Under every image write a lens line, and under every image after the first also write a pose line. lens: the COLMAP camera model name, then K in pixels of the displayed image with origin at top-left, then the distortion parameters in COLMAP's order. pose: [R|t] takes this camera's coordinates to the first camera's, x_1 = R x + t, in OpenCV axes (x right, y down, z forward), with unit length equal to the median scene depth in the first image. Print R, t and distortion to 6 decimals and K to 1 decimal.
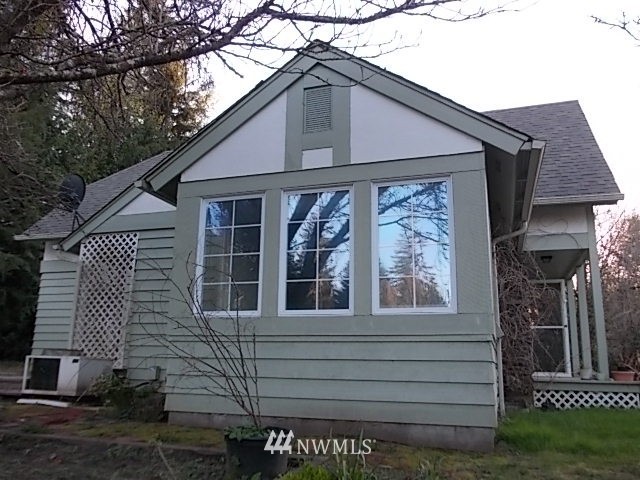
lens RADIAL K [[540.2, 0, 320.0], [0, 540.2, 240.0], [0, 0, 1]] dist [-0.017521, -0.006093]
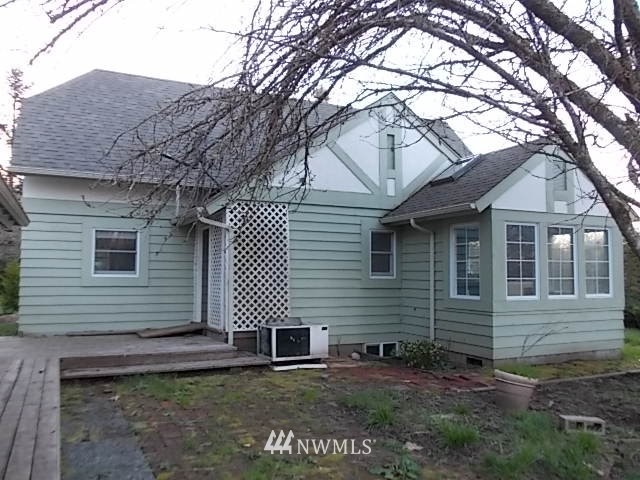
lens RADIAL K [[540.2, 0, 320.0], [0, 540.2, 240.0], [0, 0, 1]] dist [-0.017521, -0.006093]
pose [[0.714651, 0.028368, 0.698906, -1.269558], [-0.150184, 0.982098, 0.113706, -0.093730], [-0.683168, -0.186225, 0.706117, 0.215059]]
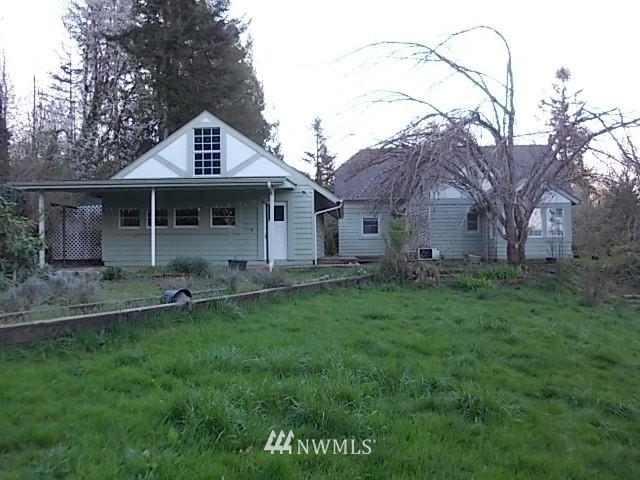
lens RADIAL K [[540.2, 0, 320.0], [0, 540.2, 240.0], [0, 0, 1]] dist [-0.017521, -0.006093]
pose [[0.960249, -0.021902, 0.278283, -2.053636], [-0.035332, 0.979363, 0.198996, -0.463450], [-0.276899, -0.200918, 0.939659, -1.893709]]
